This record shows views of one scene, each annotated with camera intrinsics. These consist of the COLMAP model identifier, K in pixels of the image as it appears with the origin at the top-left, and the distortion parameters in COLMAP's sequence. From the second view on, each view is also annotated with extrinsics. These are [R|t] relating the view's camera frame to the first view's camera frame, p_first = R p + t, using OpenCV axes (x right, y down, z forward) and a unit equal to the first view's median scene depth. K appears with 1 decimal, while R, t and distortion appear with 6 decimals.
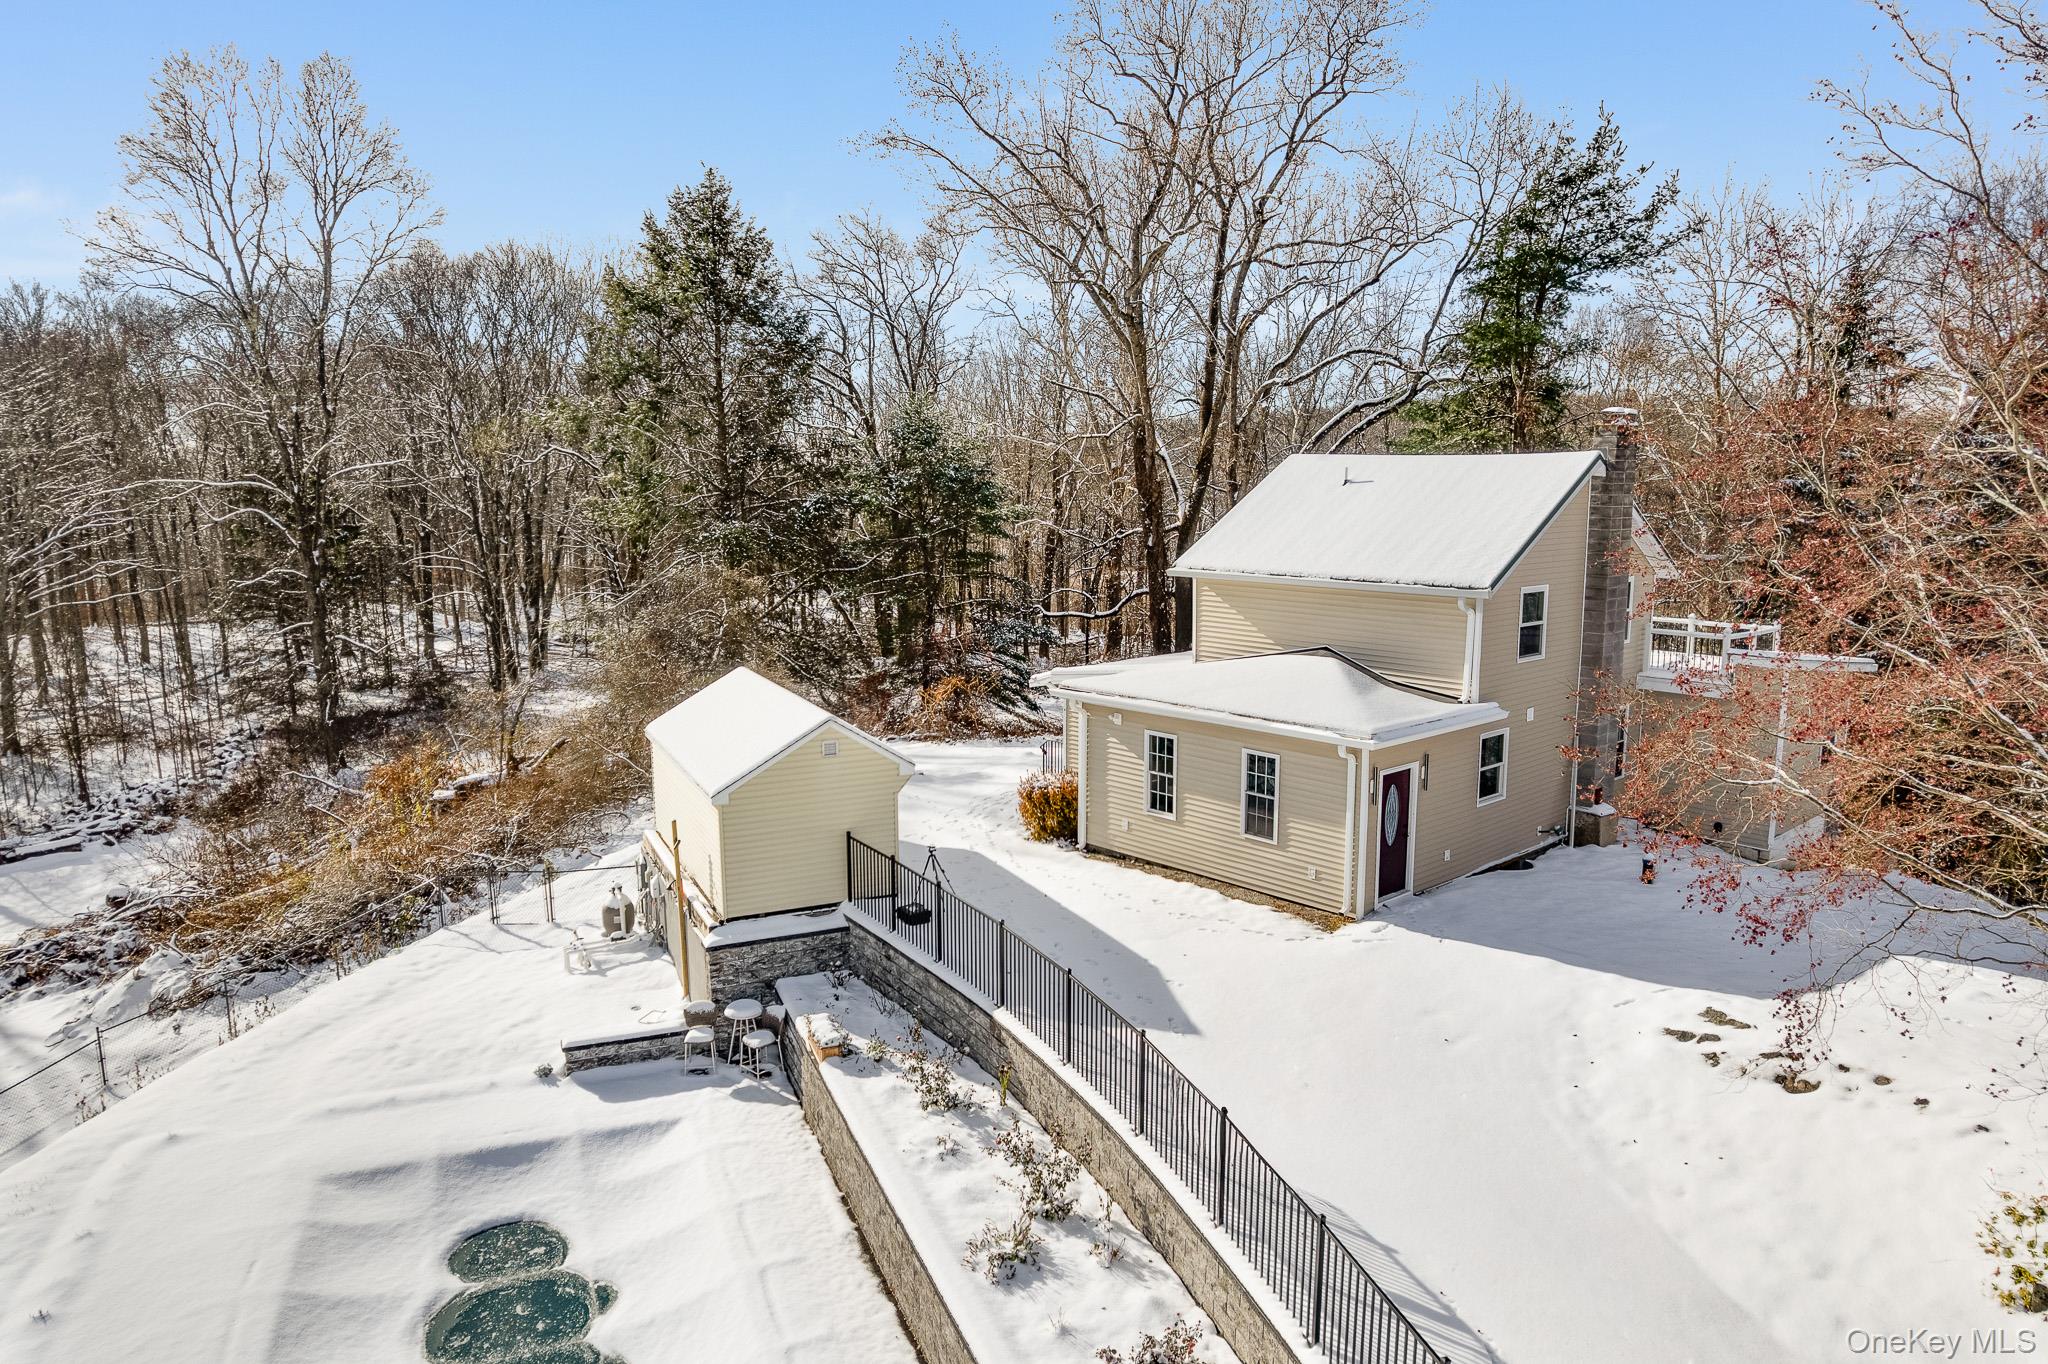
lens RADIAL K [[1309.7, 0, 1035.1], [0, 1309.7, 678.6], [0, 0, 1]] dist [-0.078087, 0.063605]
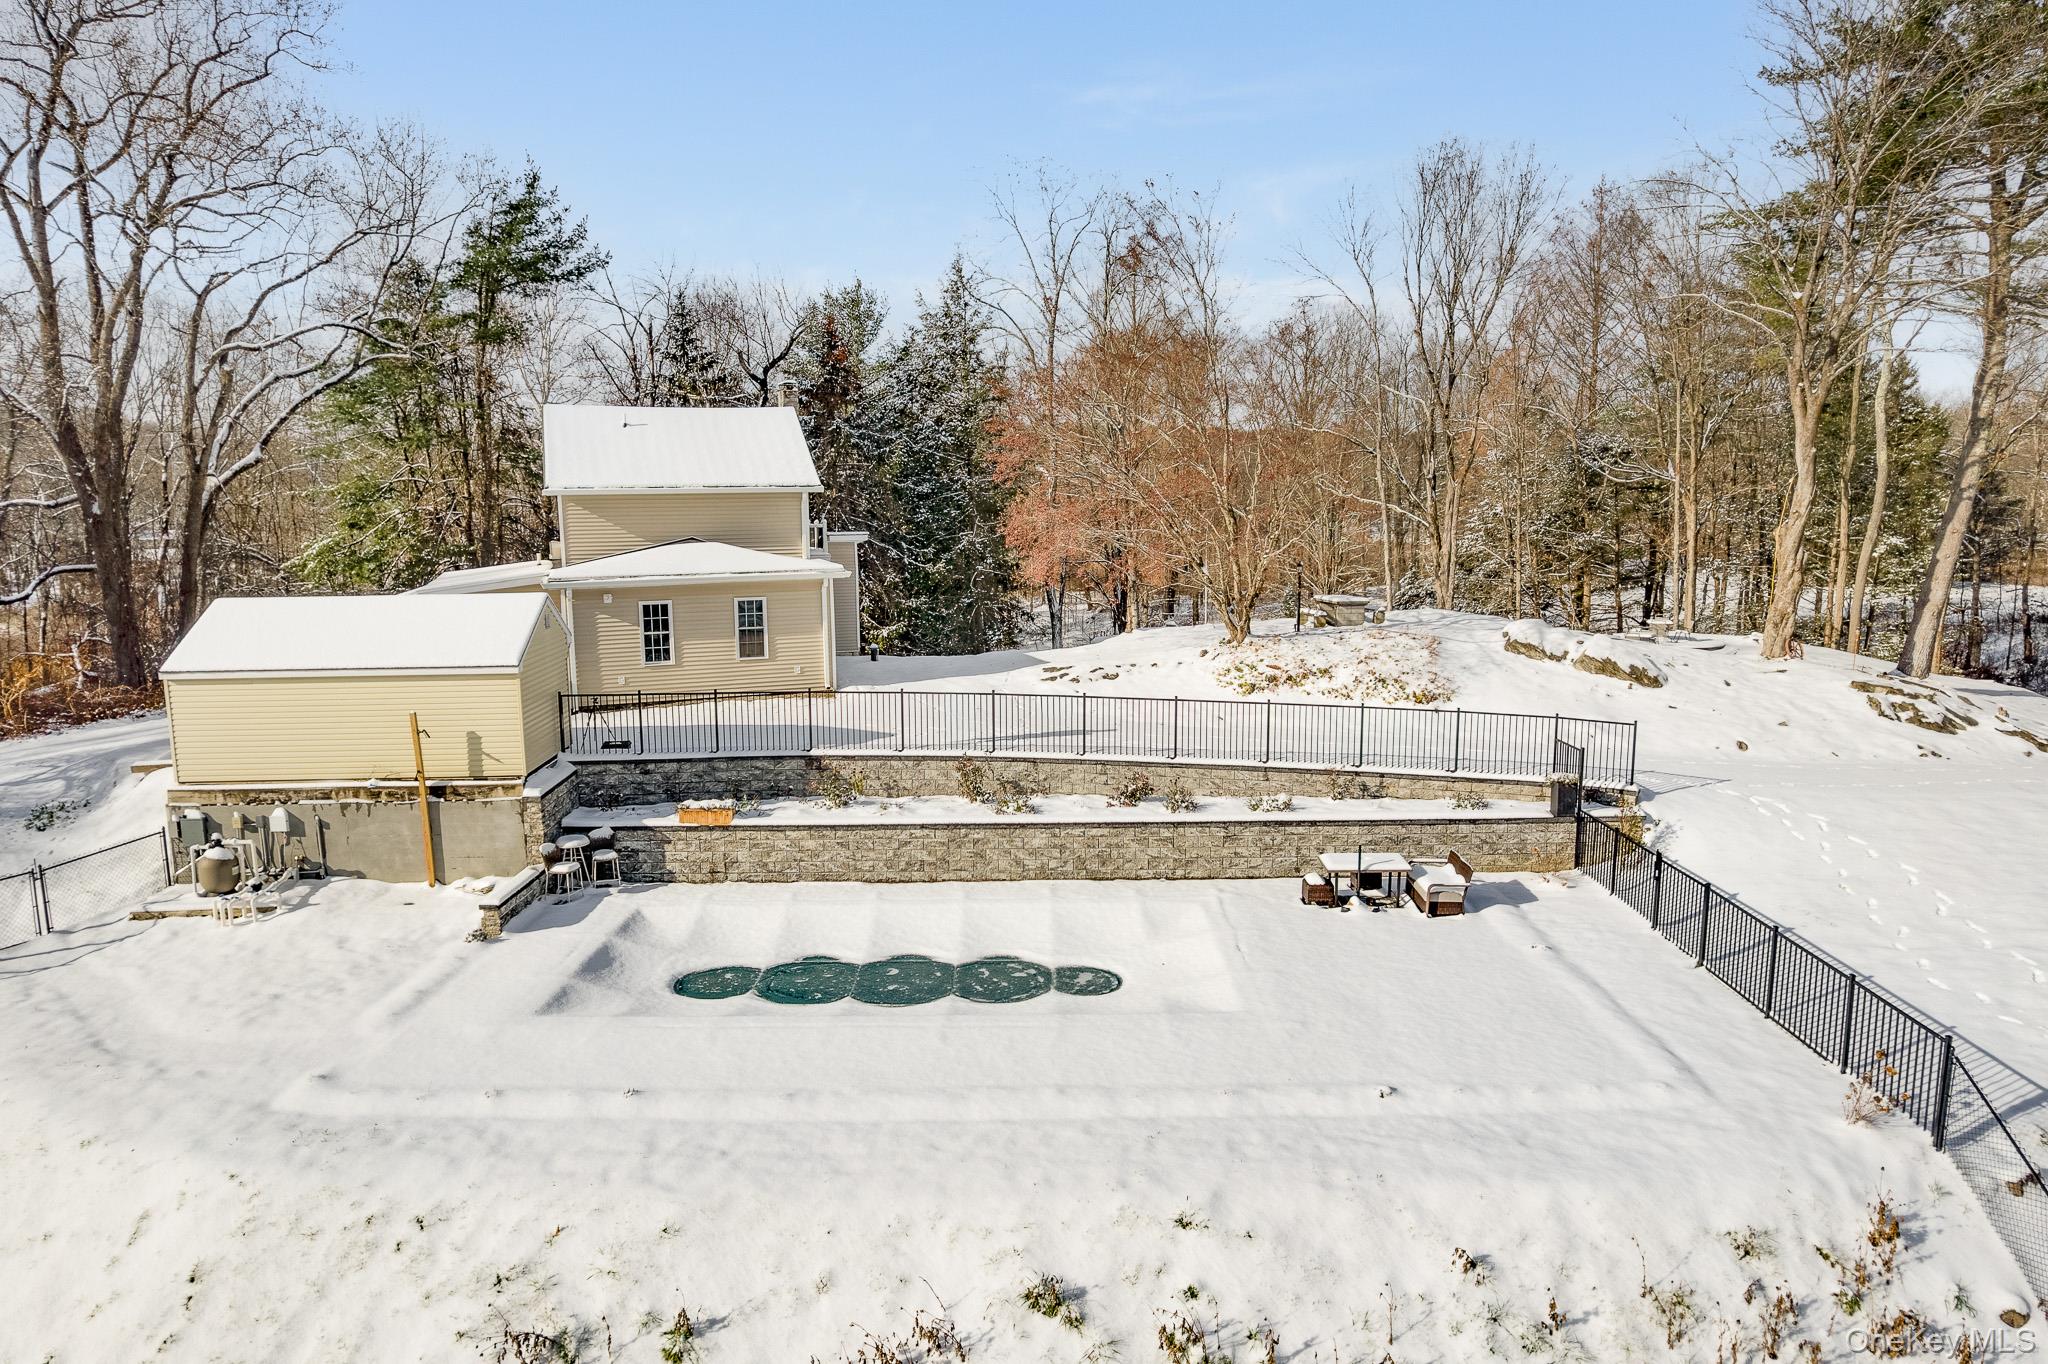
lens RADIAL K [[1309.7, 0, 1035.1], [0, 1309.7, 678.6], [0, 0, 1]] dist [-0.078087, 0.063605]
pose [[0.372170, -0.132314, 0.918685, -0.976282], [0.148067, 0.985575, 0.081964, 0.066640], [-0.916278, 0.105523, 0.386393, 0.135022]]
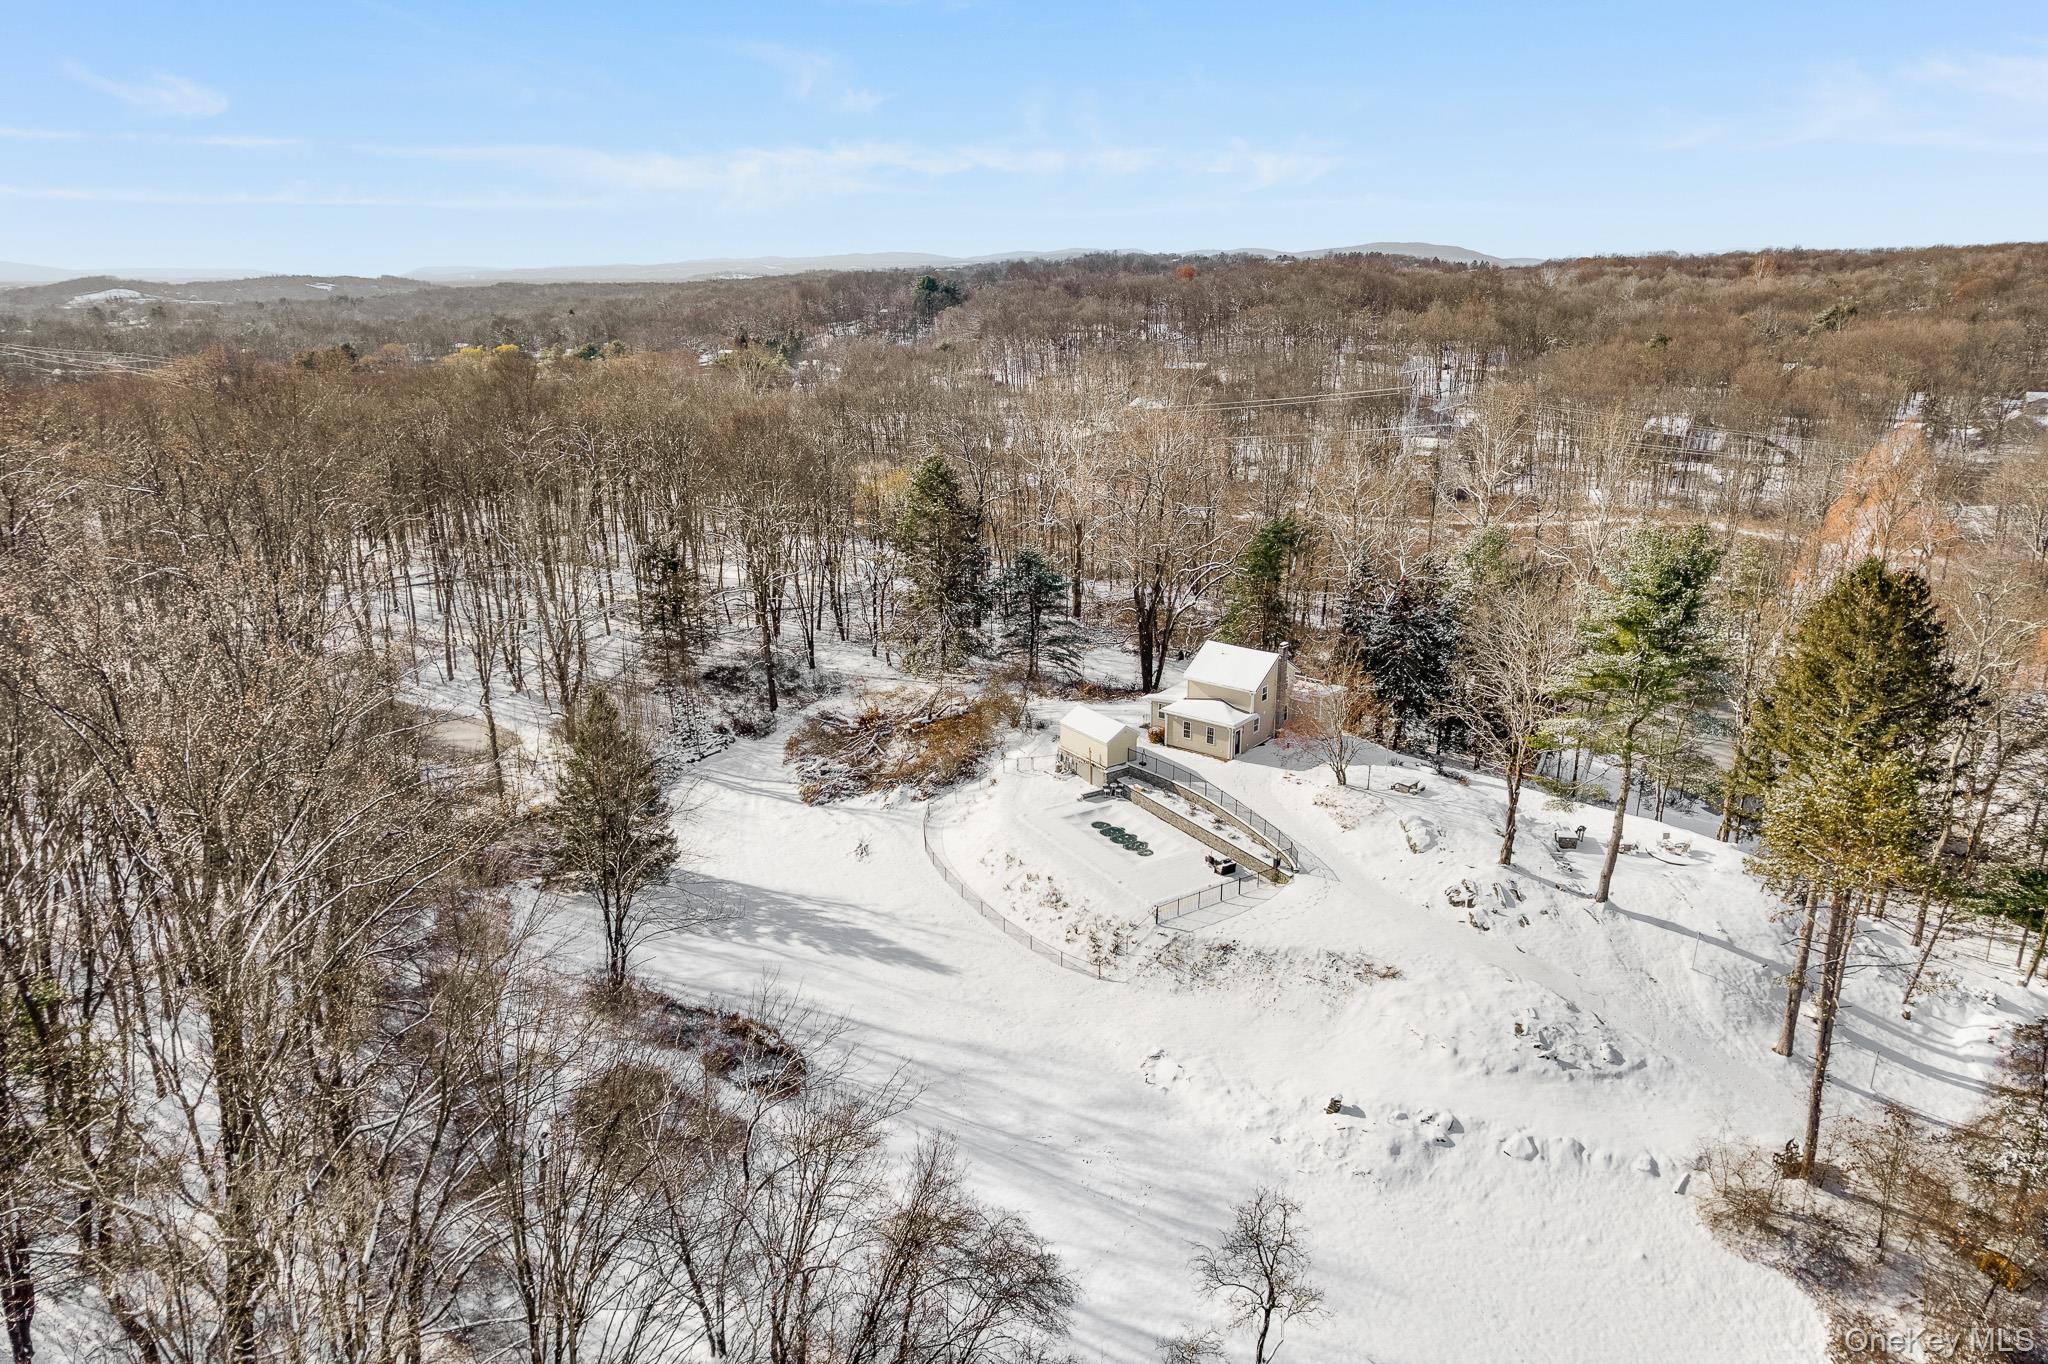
lens RADIAL K [[1309.7, 0, 1035.1], [0, 1309.7, 678.6], [0, 0, 1]] dist [-0.078087, 0.063605]
pose [[0.985595, -0.052701, 0.160699, -1.150791], [0.026769, 0.986842, 0.159454, -0.846647], [-0.166988, -0.152855, 0.974038, -3.341099]]
